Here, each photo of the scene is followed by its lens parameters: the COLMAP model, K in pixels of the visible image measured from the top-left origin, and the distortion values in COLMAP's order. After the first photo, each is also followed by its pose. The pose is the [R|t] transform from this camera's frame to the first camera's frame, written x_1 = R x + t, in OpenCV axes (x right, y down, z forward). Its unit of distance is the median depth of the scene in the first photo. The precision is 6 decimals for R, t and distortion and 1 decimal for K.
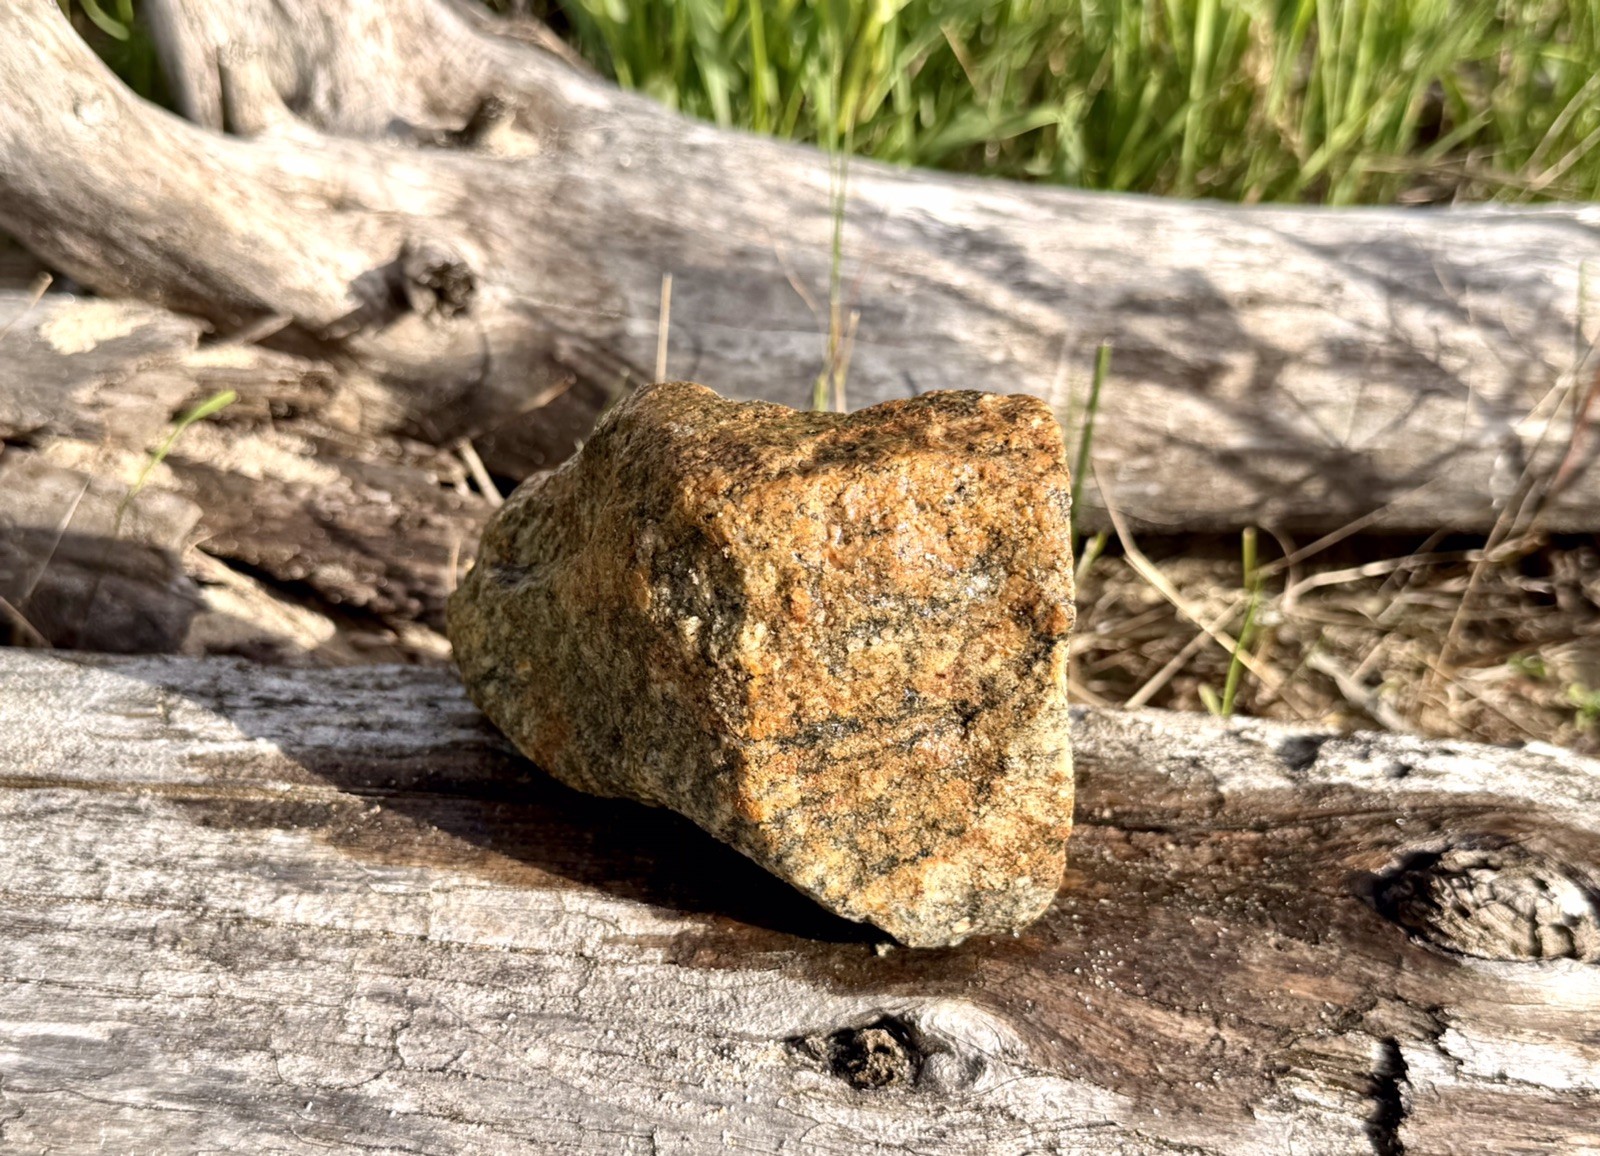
lens RADIAL K [[1933.9, 0, 763.7], [0, 1933.9, 637.5], [0, 0, 1]] dist [0.065140, 0.000000]
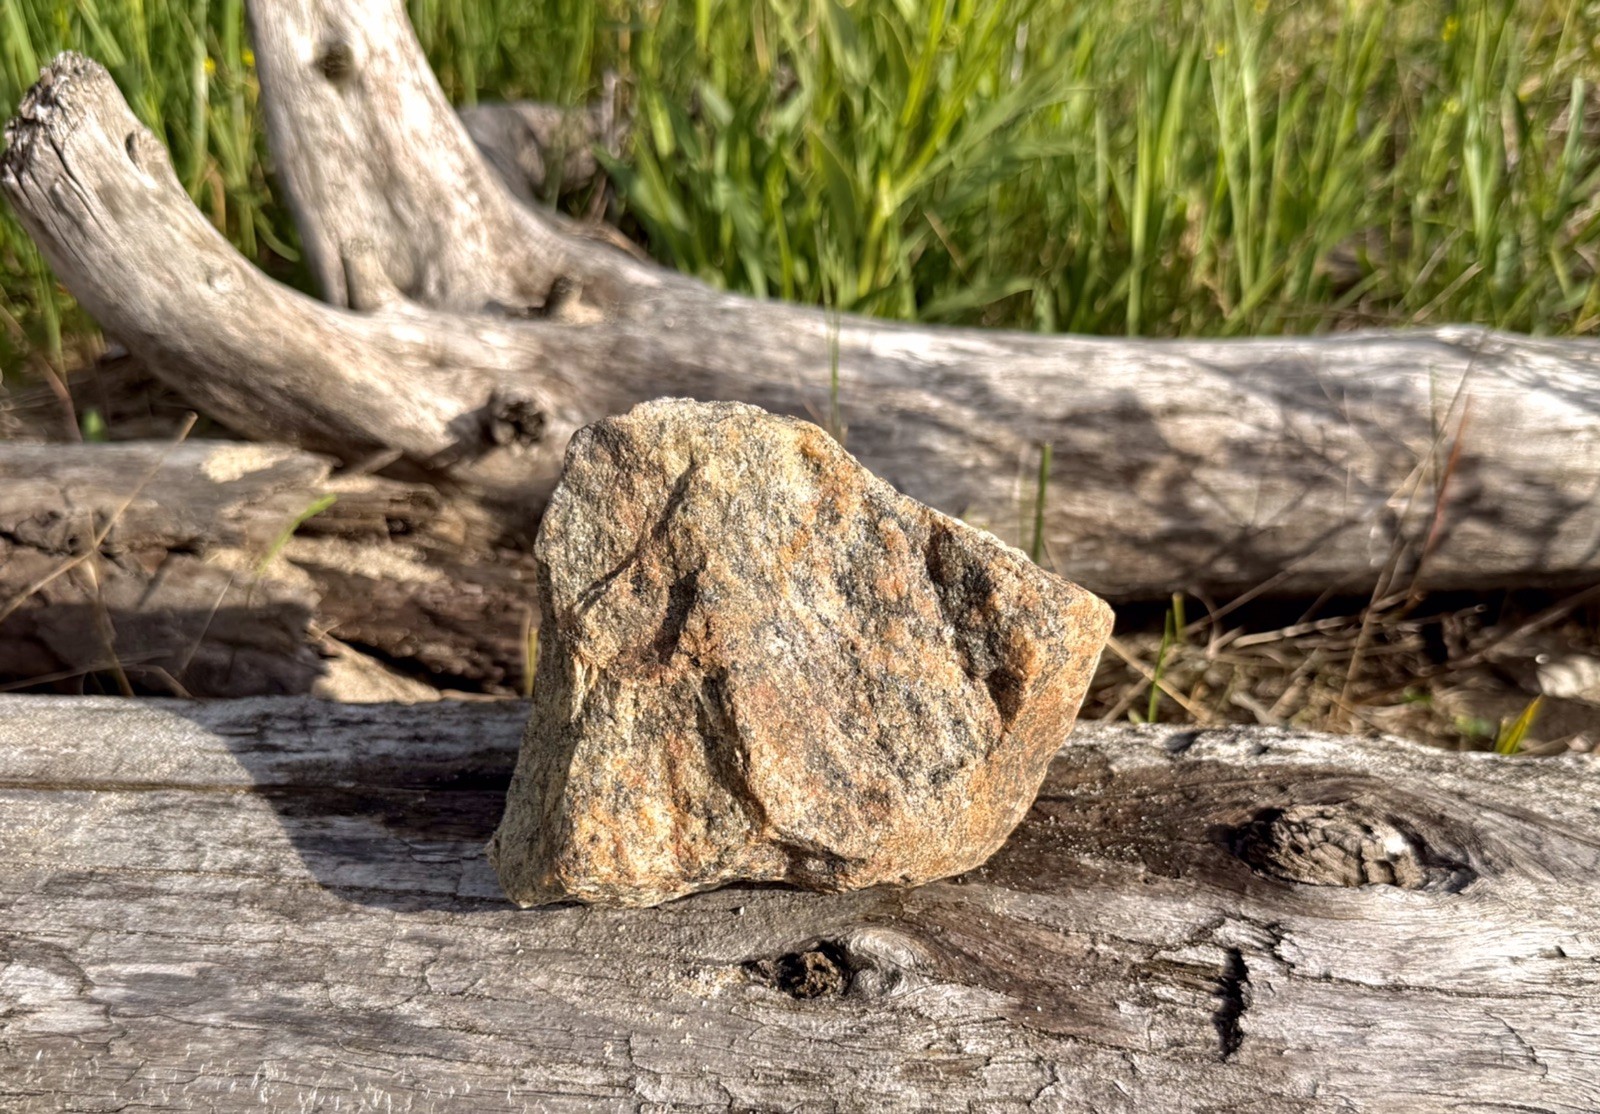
lens RADIAL K [[1556.6, 0, 896.7], [0, 1556.6, 749.3], [0, 0, 1]] dist [0.084915, -0.156922]
pose [[0.998922, -0.035226, -0.030228, 0.141356], [0.034004, 0.998619, -0.040055, 0.111292], [0.031597, 0.038984, 0.998740, 0.003576]]
